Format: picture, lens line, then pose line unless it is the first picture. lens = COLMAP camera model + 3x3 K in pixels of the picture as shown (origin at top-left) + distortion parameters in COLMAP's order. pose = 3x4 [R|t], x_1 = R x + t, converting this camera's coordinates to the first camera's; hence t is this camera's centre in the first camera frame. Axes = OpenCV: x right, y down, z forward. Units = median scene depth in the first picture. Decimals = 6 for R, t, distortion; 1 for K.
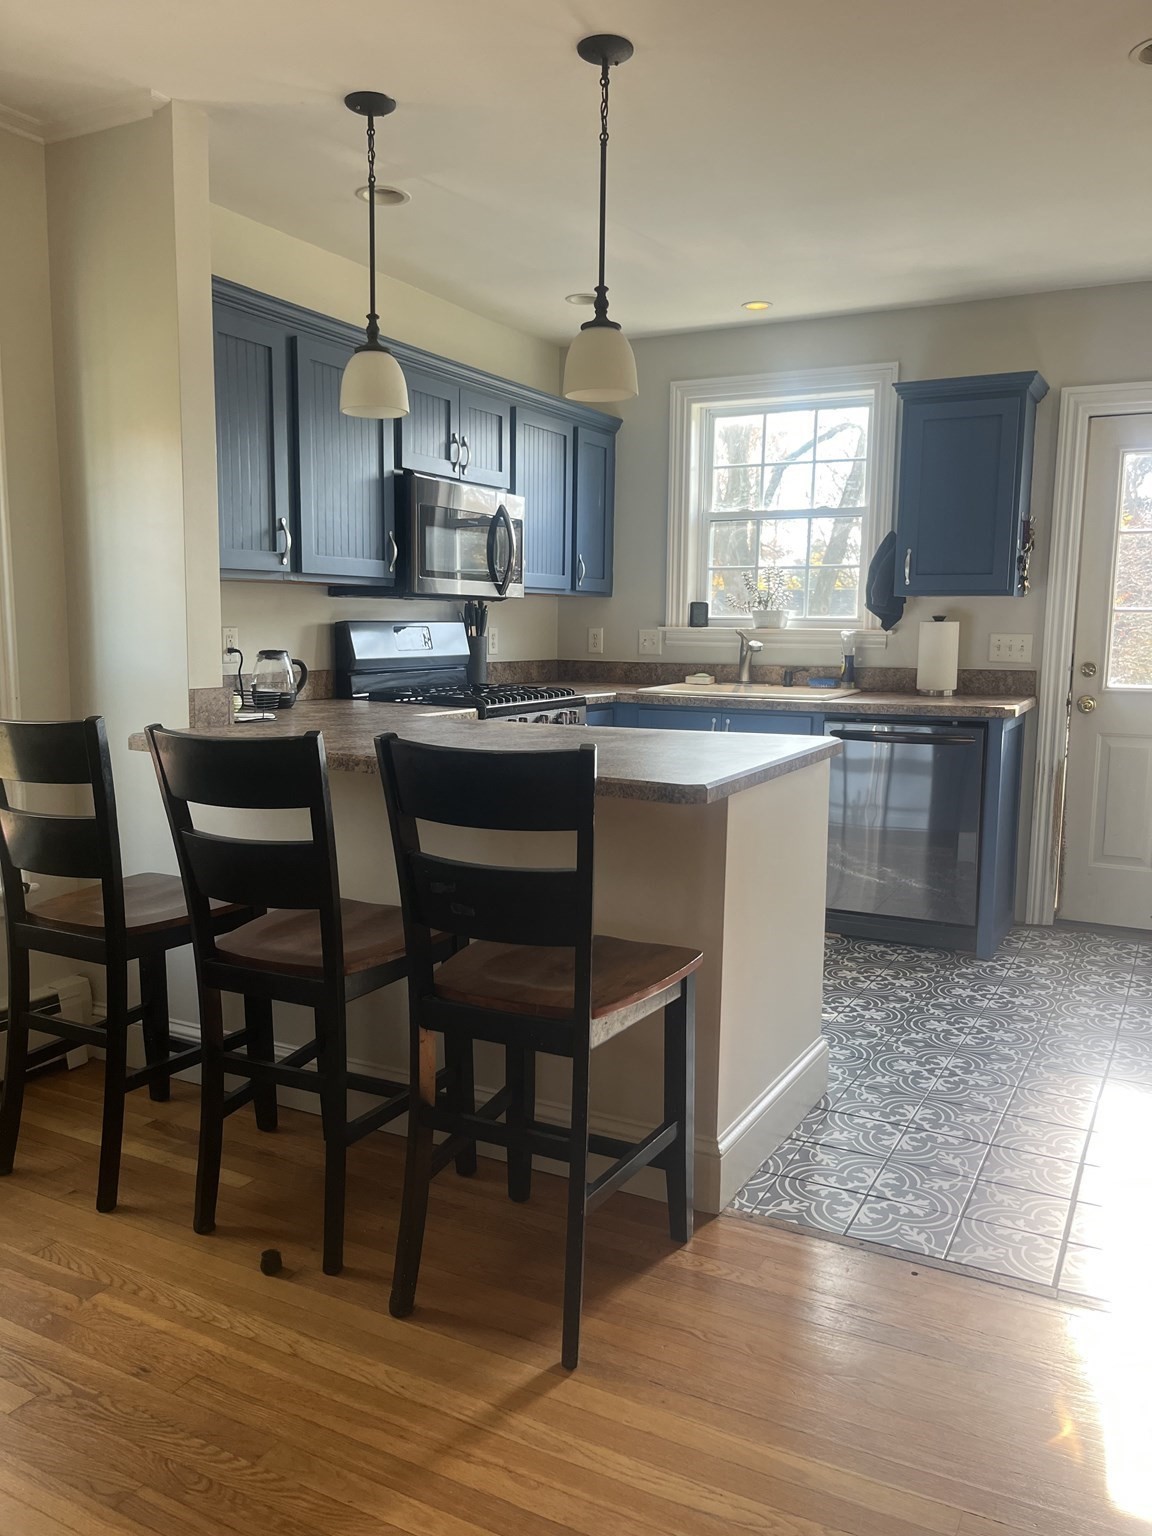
lens RADIAL K [[1162.2, 0, 570.3], [0, 1162.2, 776.8], [0, 0, 1]] dist [0.028670, -0.039151]
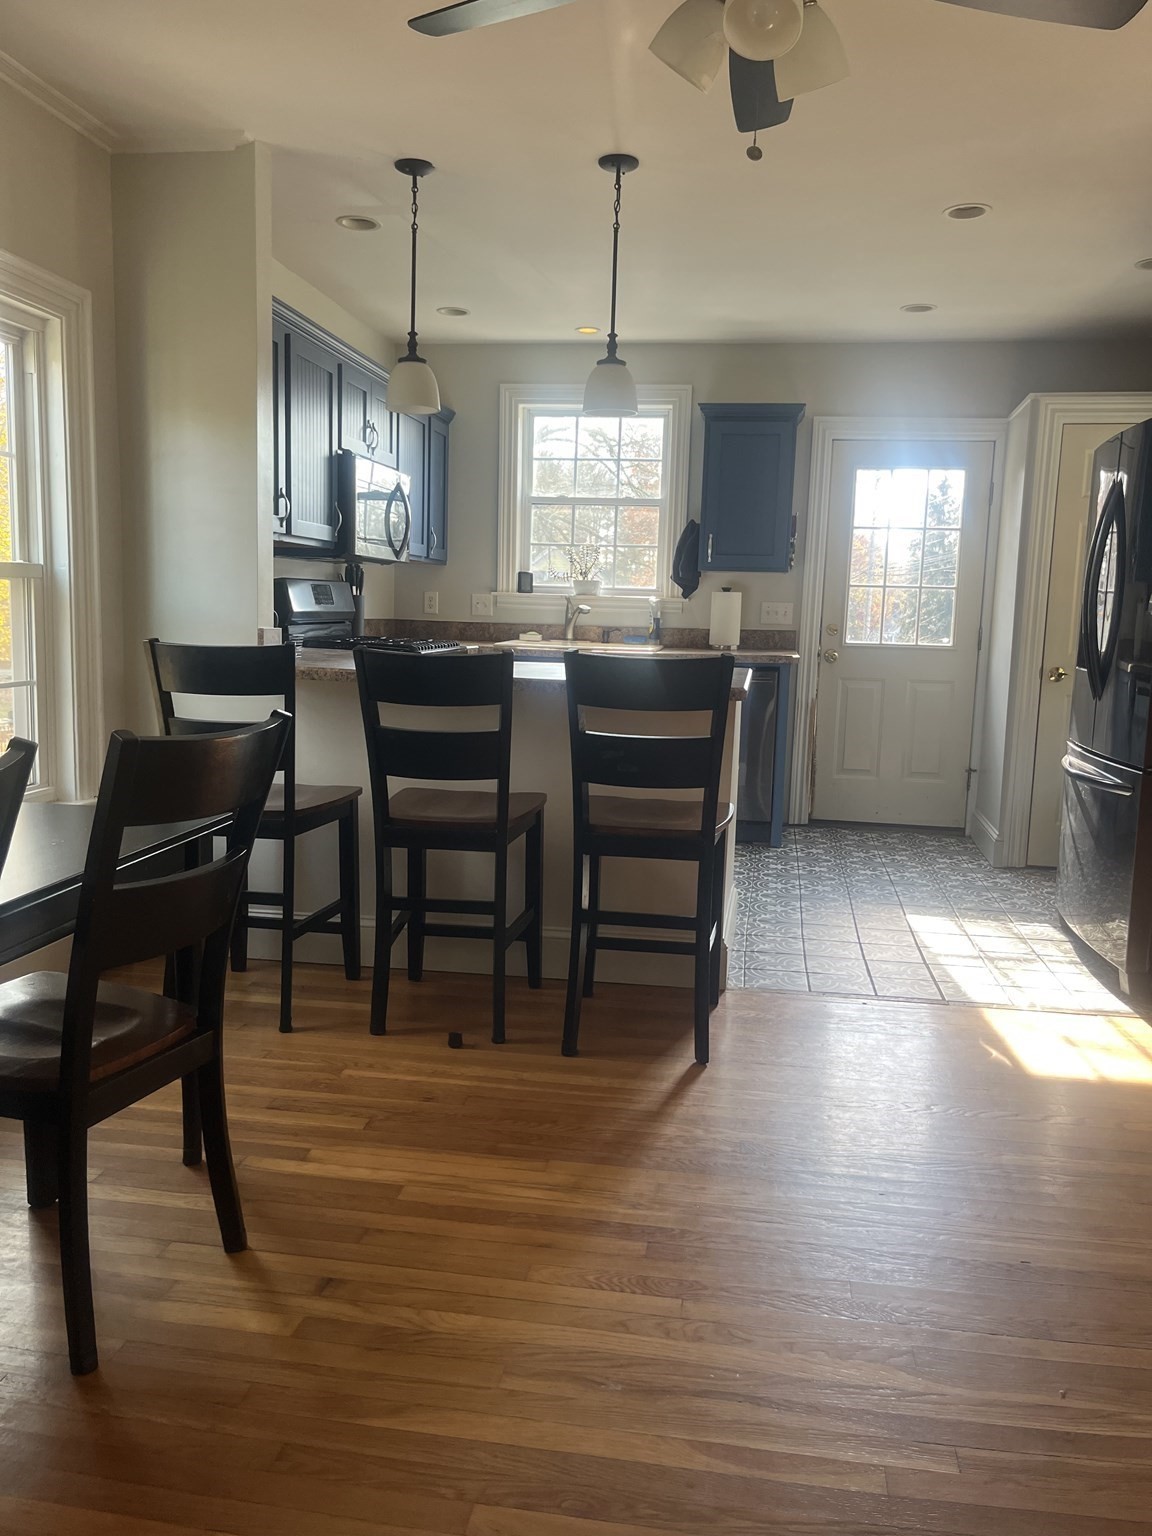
lens RADIAL K [[1162.2, 0, 583.9], [0, 1162.2, 768.8], [0, 0, 1]] dist [0.028670, -0.039151]
pose [[0.942864, -0.028497, 0.331956, -0.265930], [0.024705, 0.999572, 0.015638, 0.038228], [-0.332260, -0.006543, 0.943165, -0.159605]]
